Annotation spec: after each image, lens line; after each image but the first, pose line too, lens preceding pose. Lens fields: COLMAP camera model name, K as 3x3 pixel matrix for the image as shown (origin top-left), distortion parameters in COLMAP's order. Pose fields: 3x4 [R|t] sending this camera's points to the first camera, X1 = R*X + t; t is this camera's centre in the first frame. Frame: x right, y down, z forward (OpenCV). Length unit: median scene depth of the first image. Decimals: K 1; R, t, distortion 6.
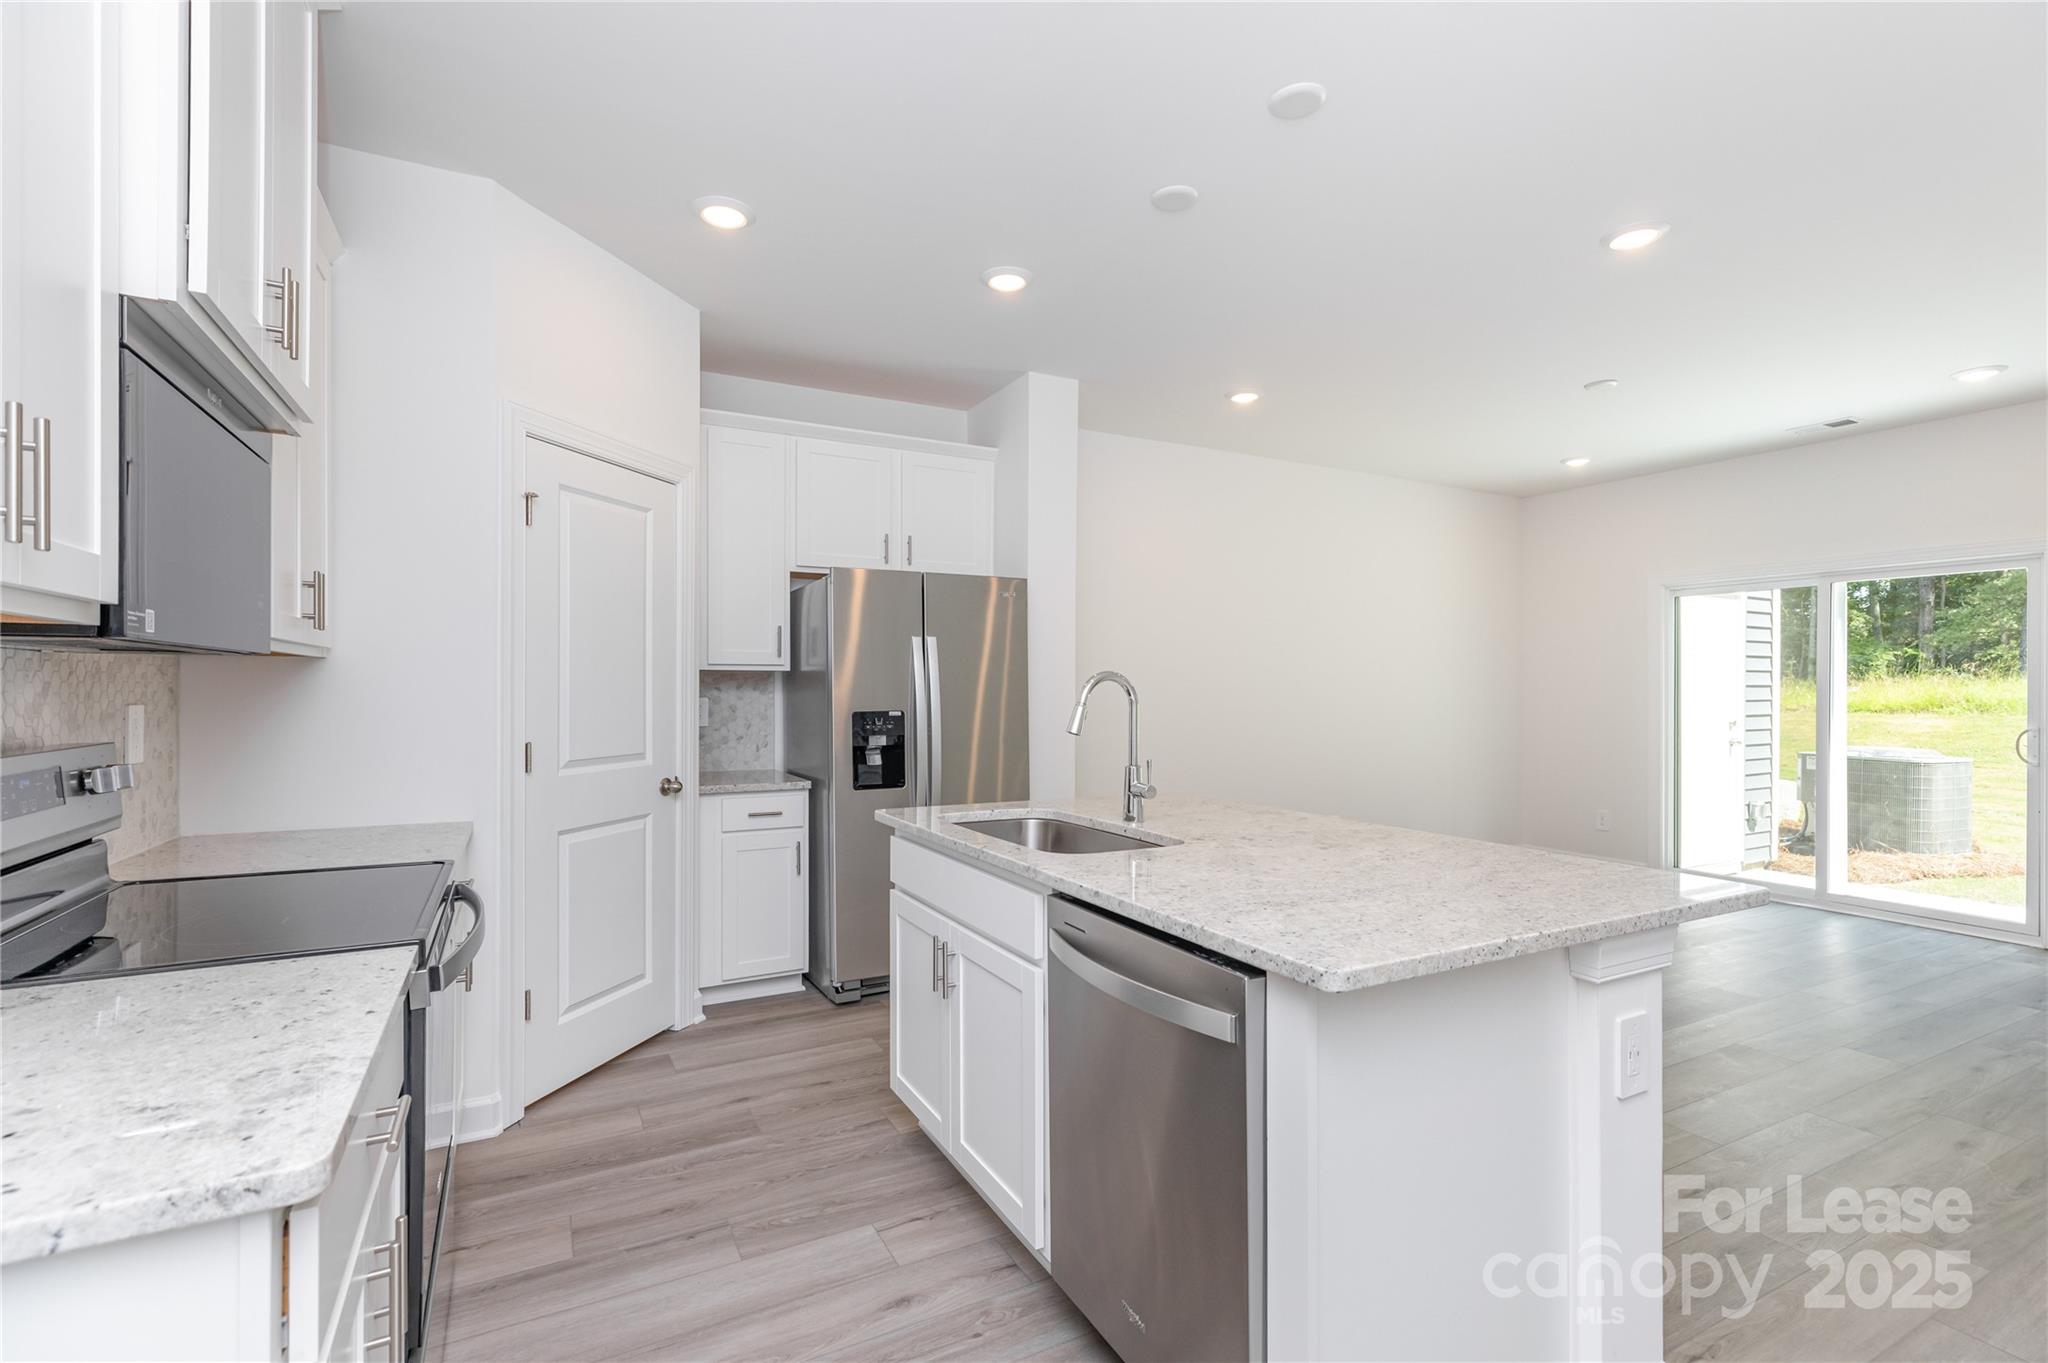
lens RADIAL K [[923.3, 0, 1023.4], [0, 923.3, 690.9], [0, 0, 1]] dist [0.005900, -0.000185]
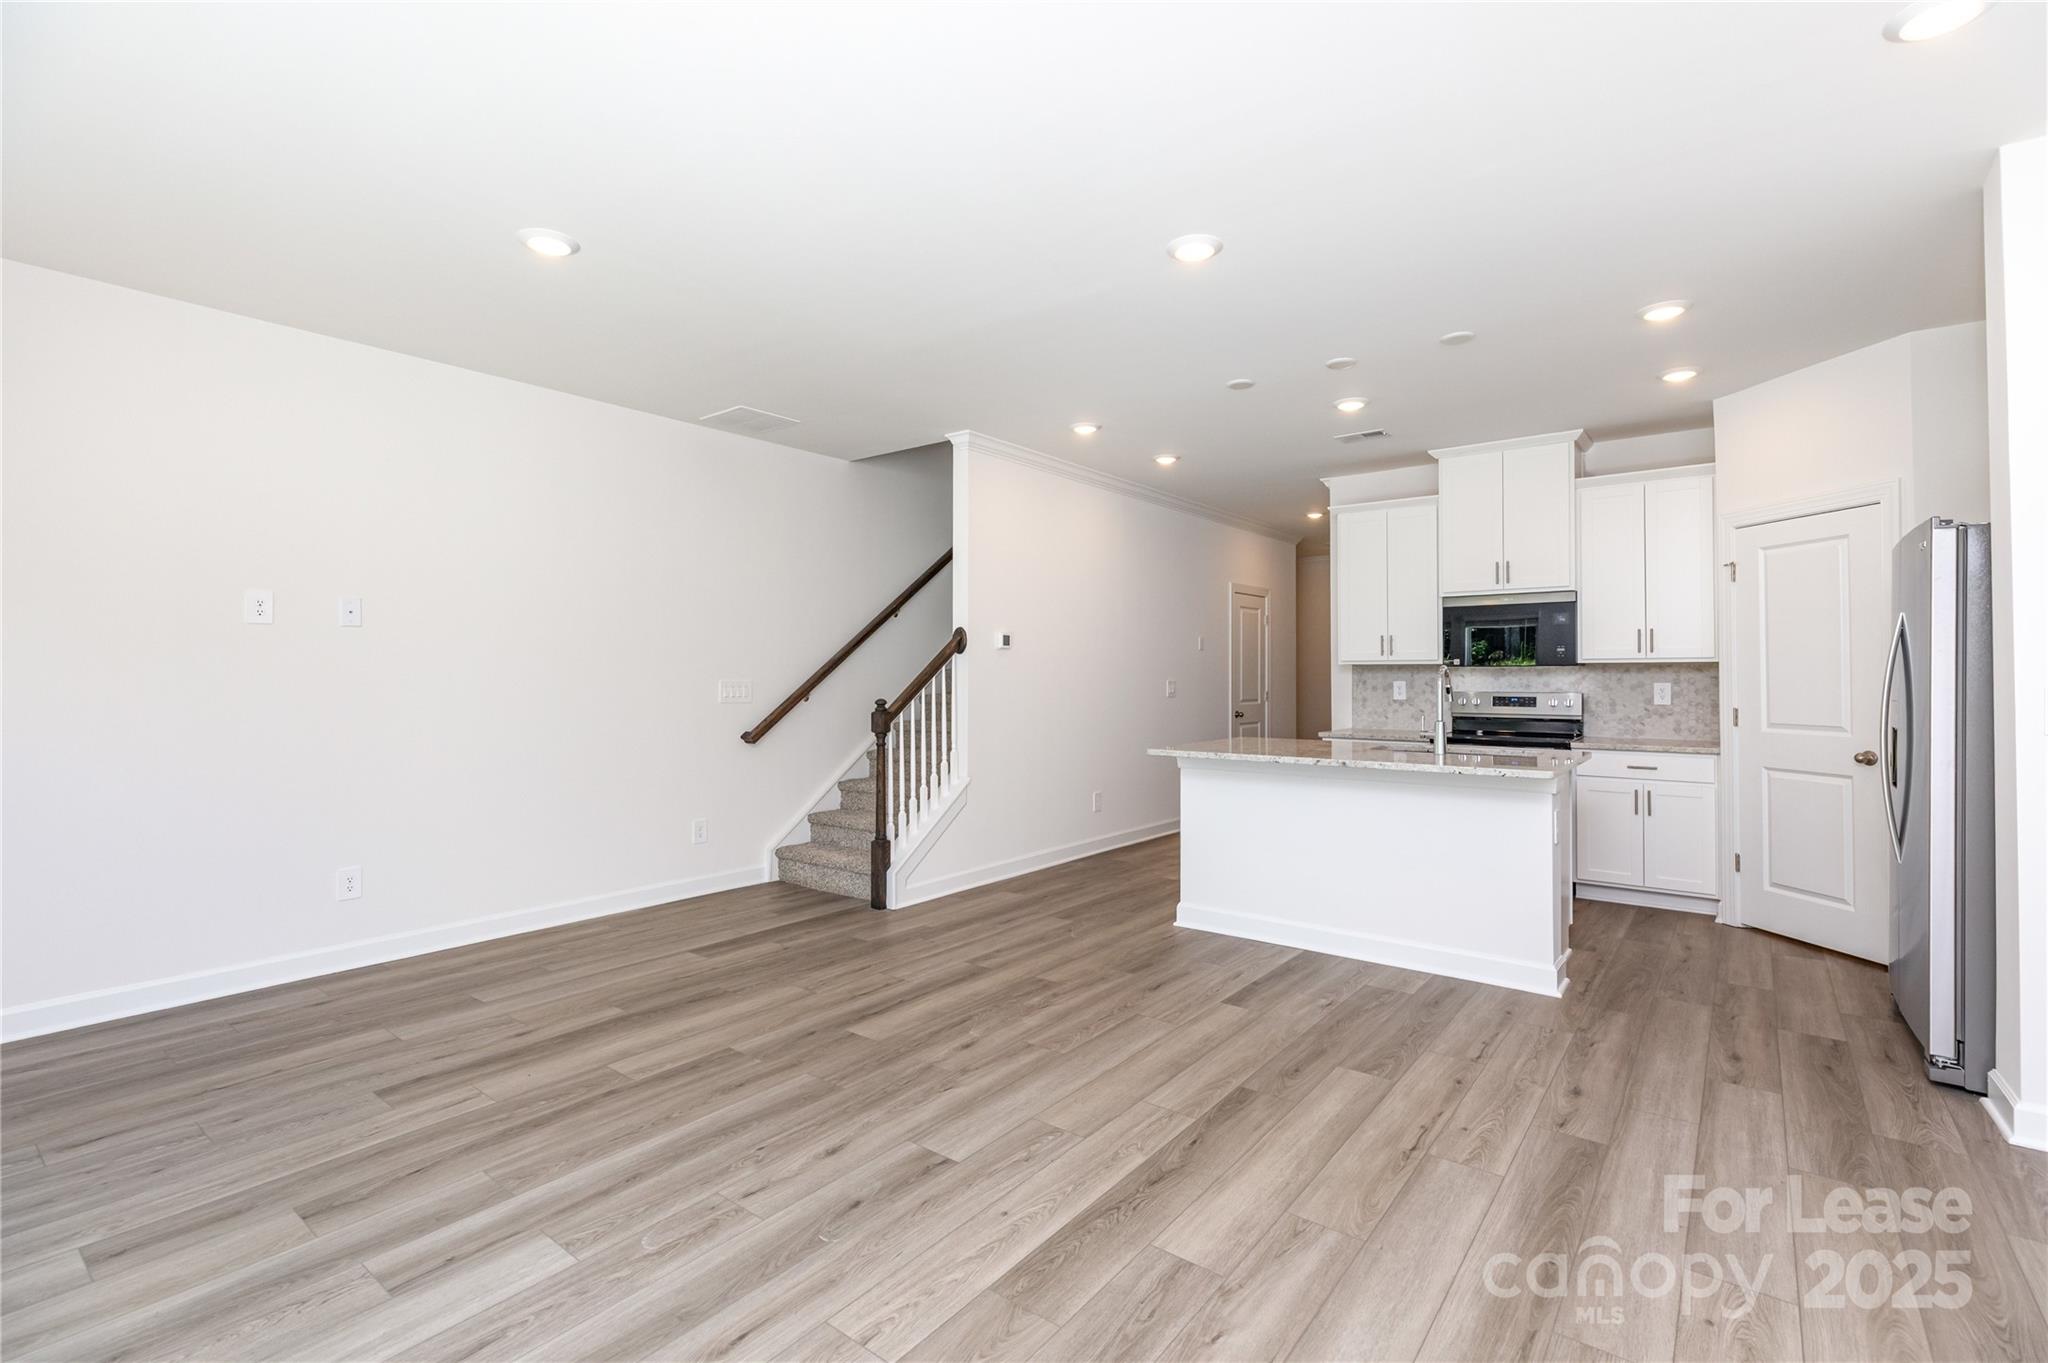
lens RADIAL K [[923.3, 0, 1021.3], [0, 923.3, 668.4], [0, 0, 1]] dist [0.005900, -0.000185]
pose [[-0.915858, -0.009789, -0.401383, 0.991244], [-0.007599, 0.999946, -0.007047, 0.003633], [0.401430, -0.003404, -0.915883, 1.490562]]
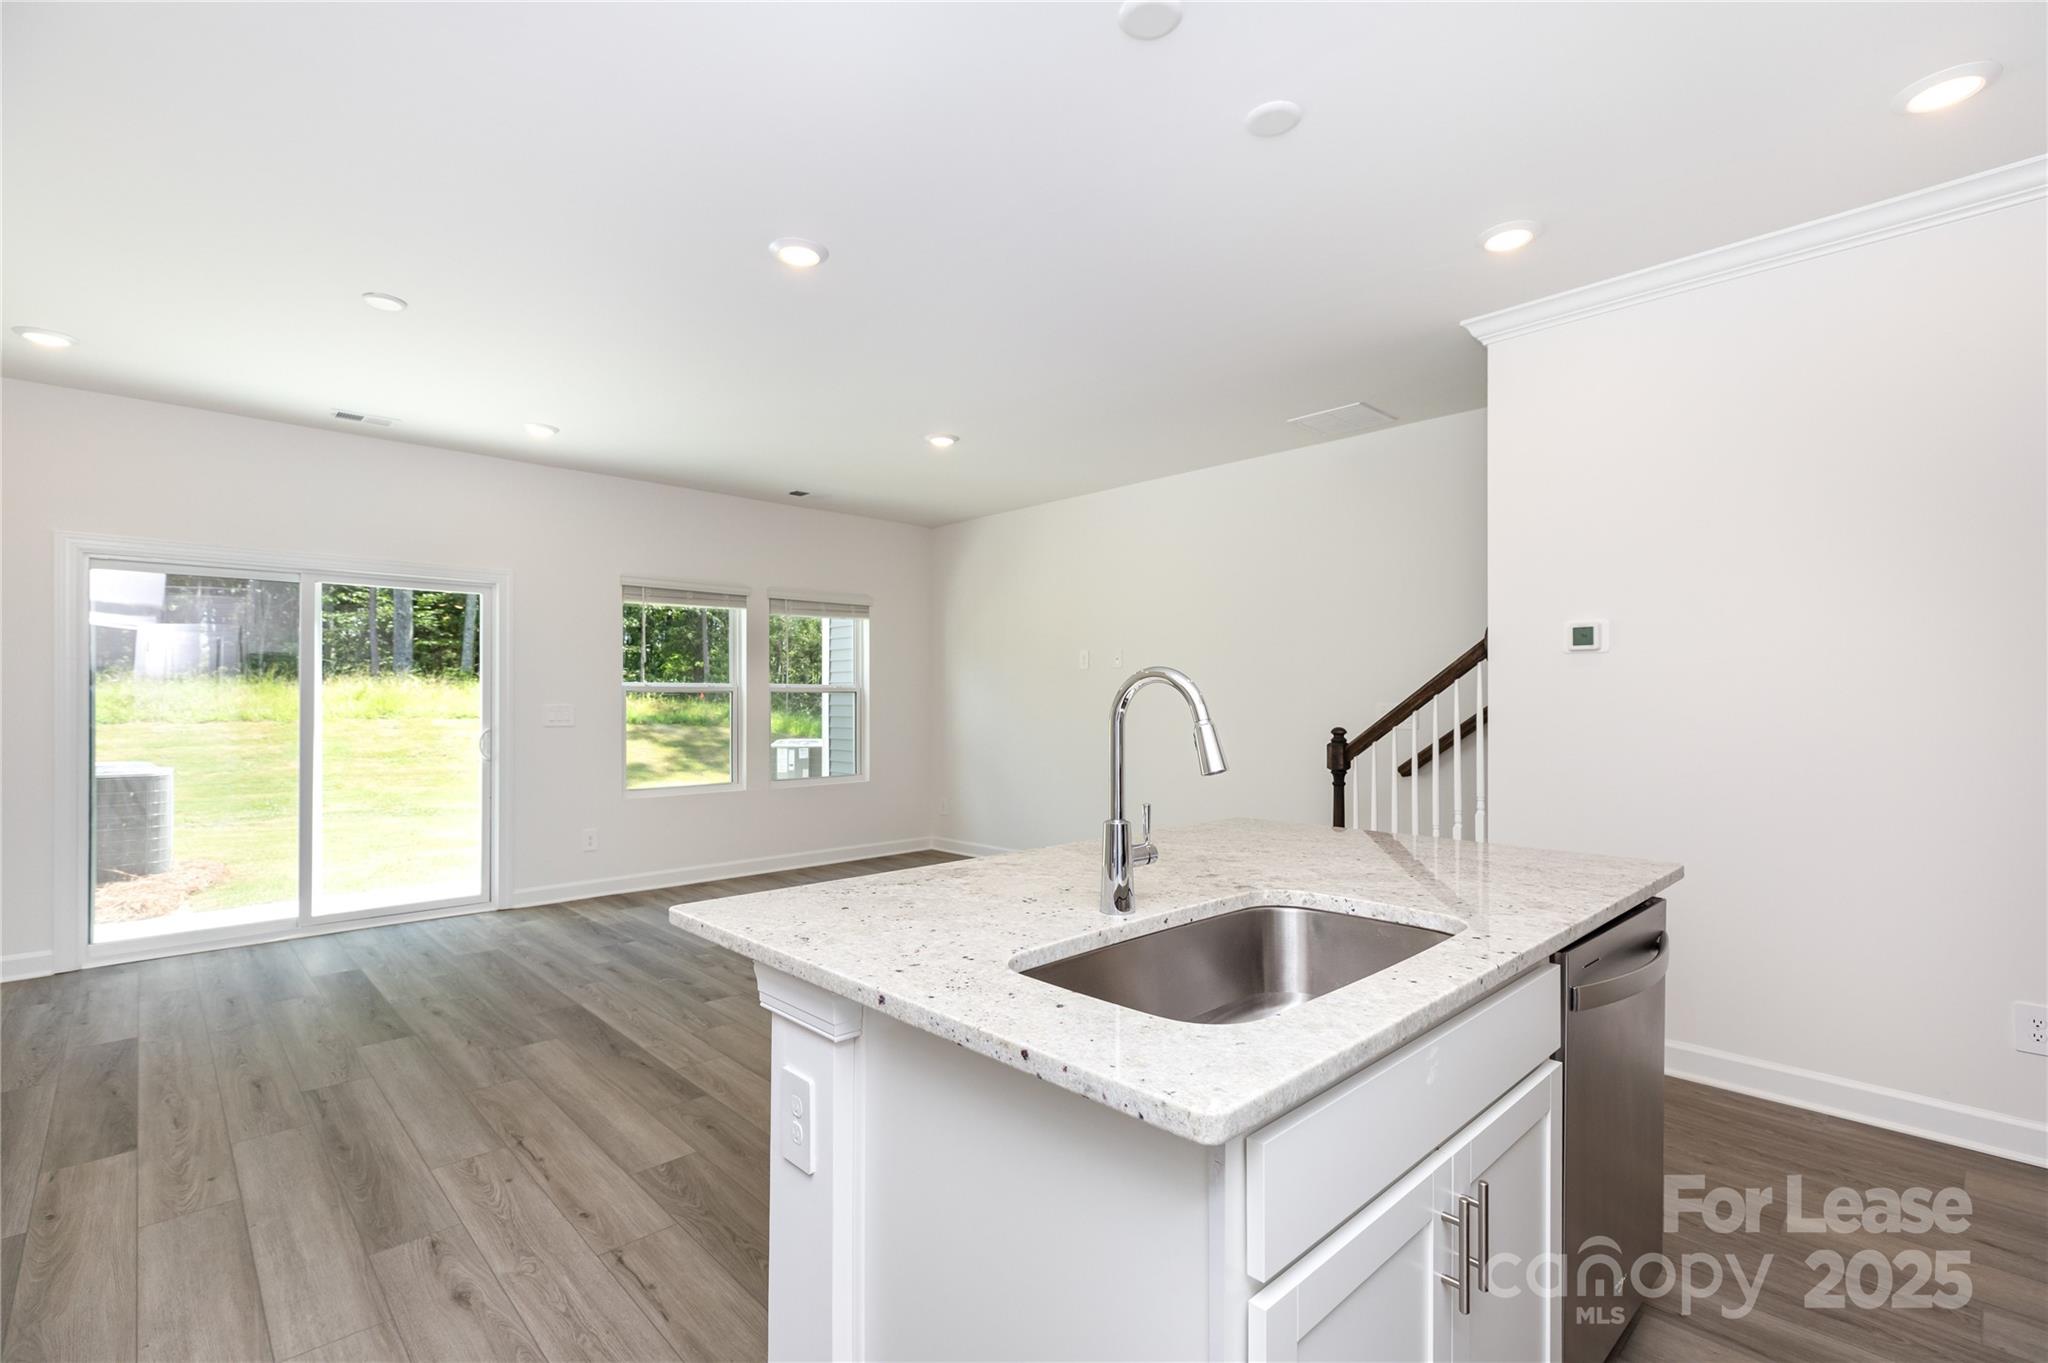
lens RADIAL K [[923.3, 0, 1031.1], [0, 923.3, 692.4], [0, 0, 1]] dist [0.005900, -0.000185]
pose [[-0.271400, 0.001989, 0.962465, -0.314118], [0.004560, 0.999989, -0.000781, -0.001860], [-0.962456, 0.004177, -0.271406, 0.815126]]
